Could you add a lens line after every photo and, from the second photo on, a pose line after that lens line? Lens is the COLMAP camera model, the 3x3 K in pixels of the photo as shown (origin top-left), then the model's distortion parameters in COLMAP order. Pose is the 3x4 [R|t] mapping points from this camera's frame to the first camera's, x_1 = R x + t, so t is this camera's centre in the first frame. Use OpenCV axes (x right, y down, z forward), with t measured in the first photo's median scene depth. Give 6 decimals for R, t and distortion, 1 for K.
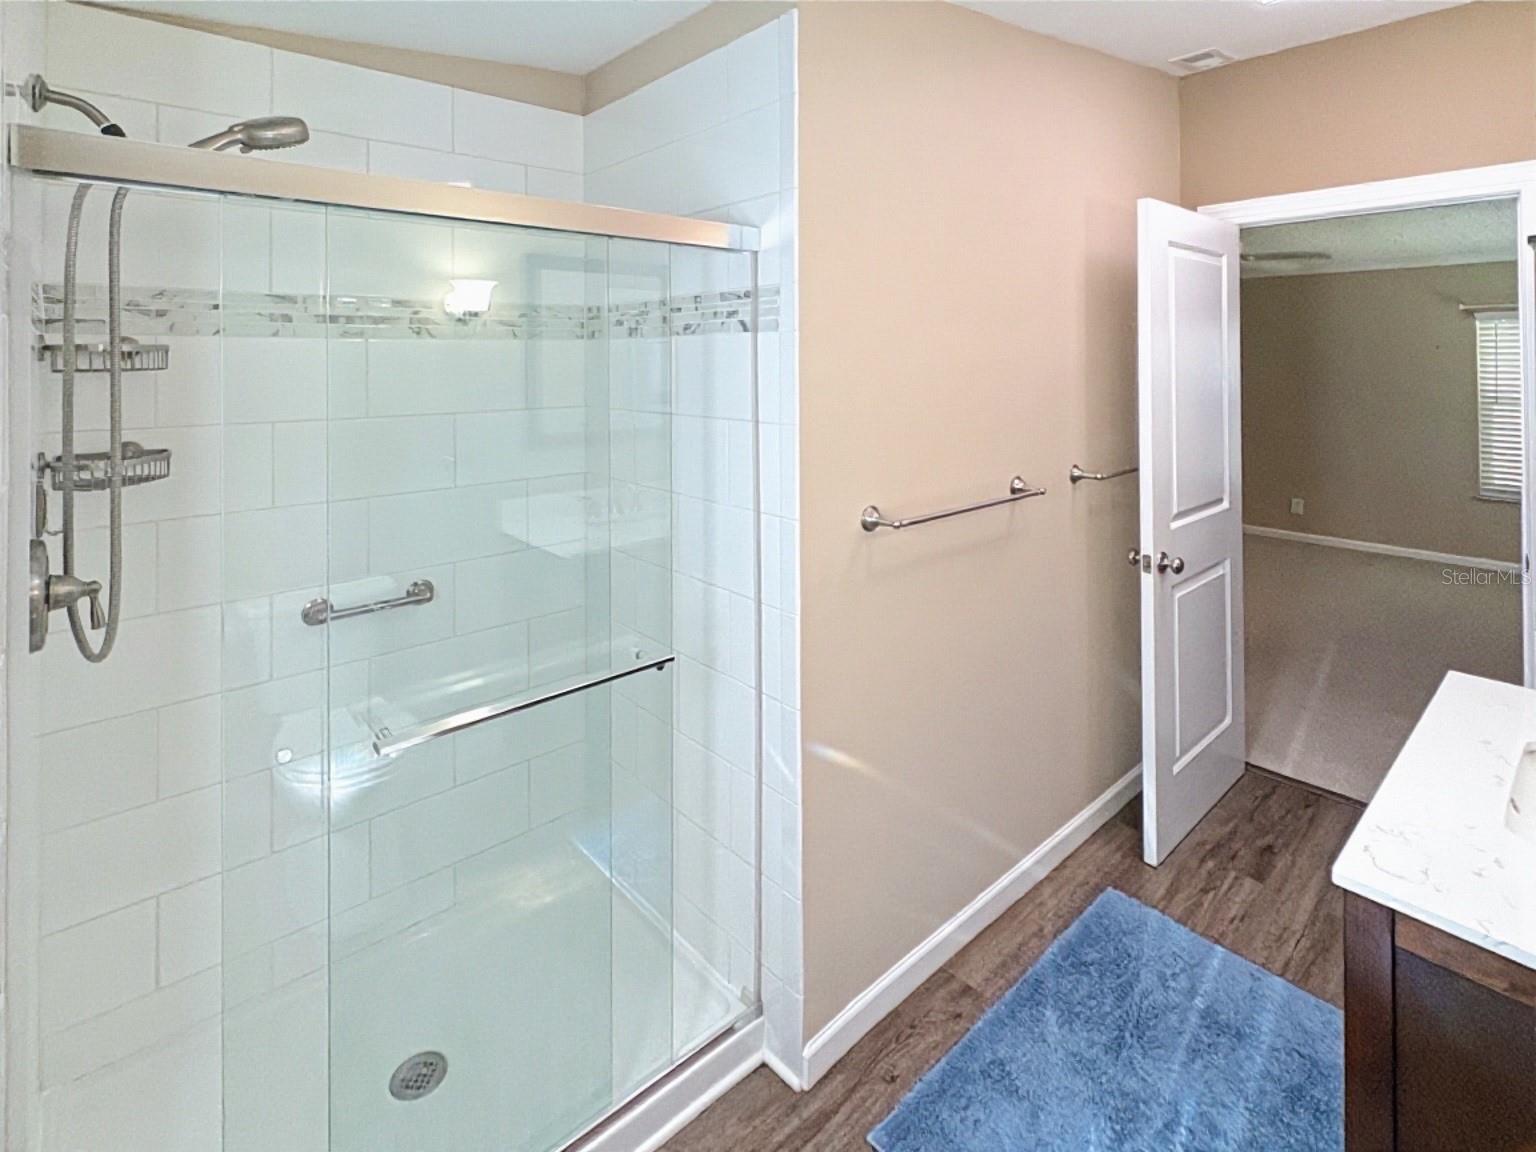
lens RADIAL K [[726.7, 0, 764.8], [0, 726.7, 567.0], [0, 0, 1]] dist [-0.000420, 0.000095]
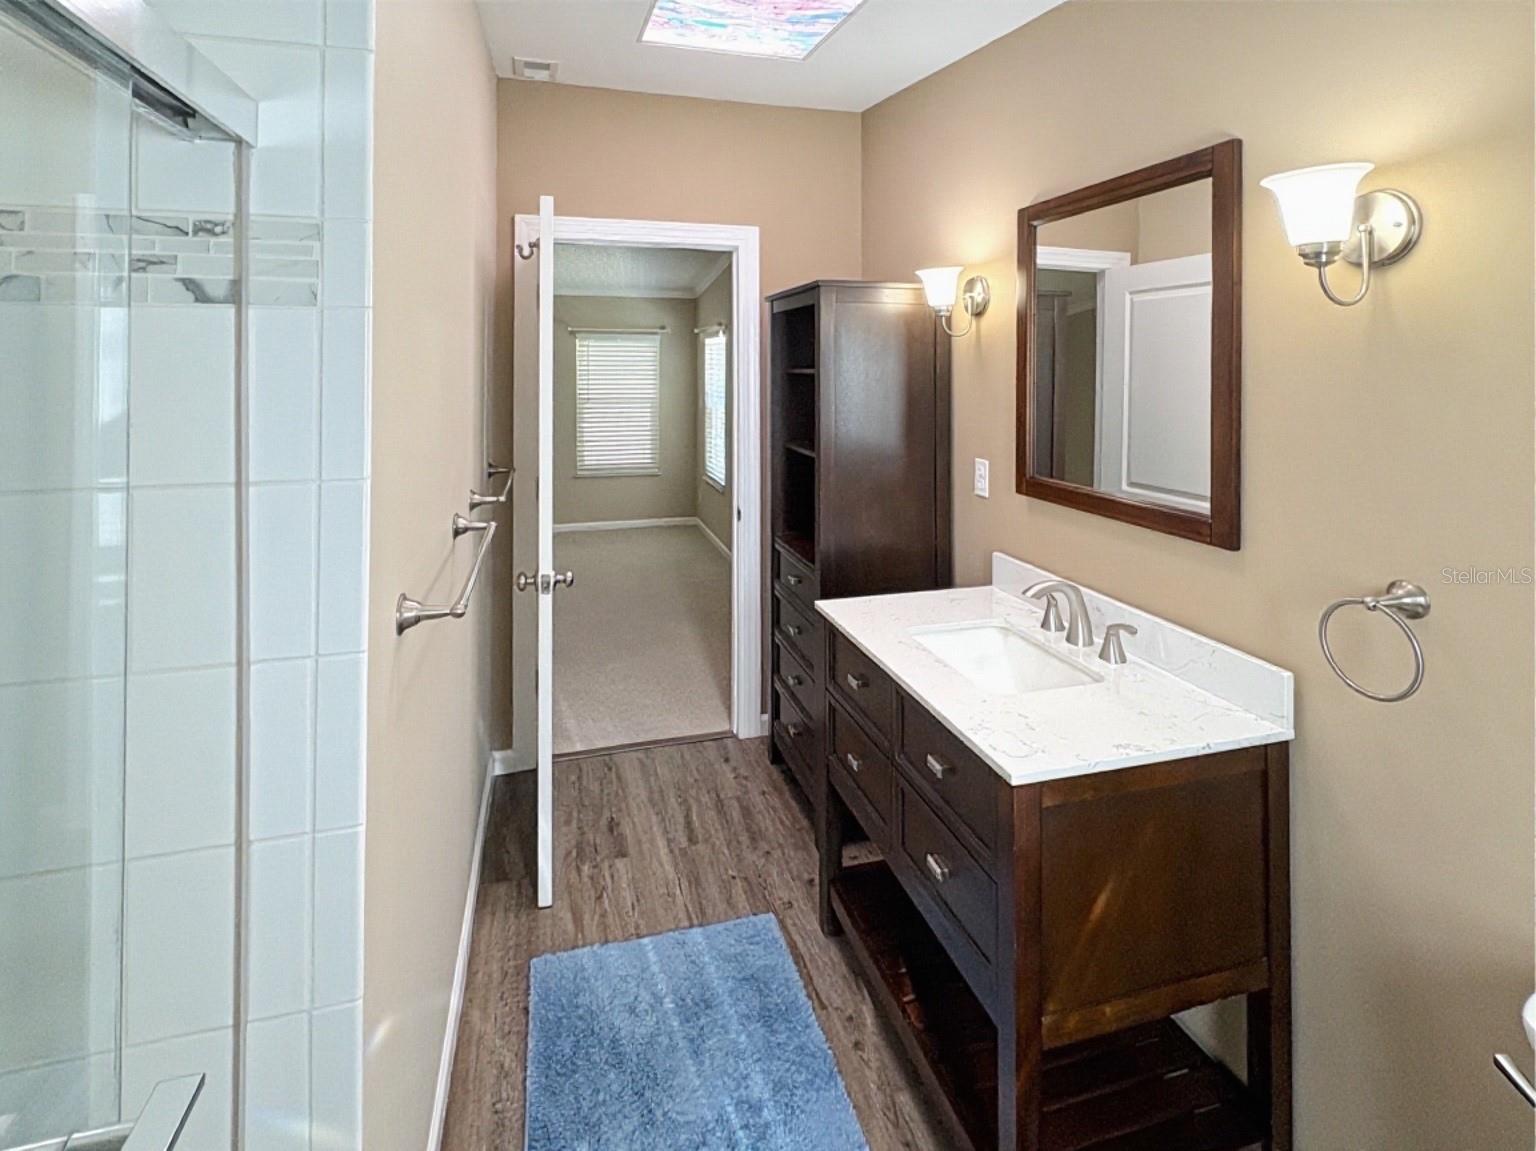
lens RADIAL K [[772.8, 0, 771.3], [0, 772.8, 483.4], [0, 0, 1]] dist [-0.001644, -0.000404]
pose [[0.426904, -0.129895, 0.894919, -0.173419], [0.248564, 0.968366, 0.021982, -0.066120], [-0.869465, 0.213061, 0.445686, 0.246352]]
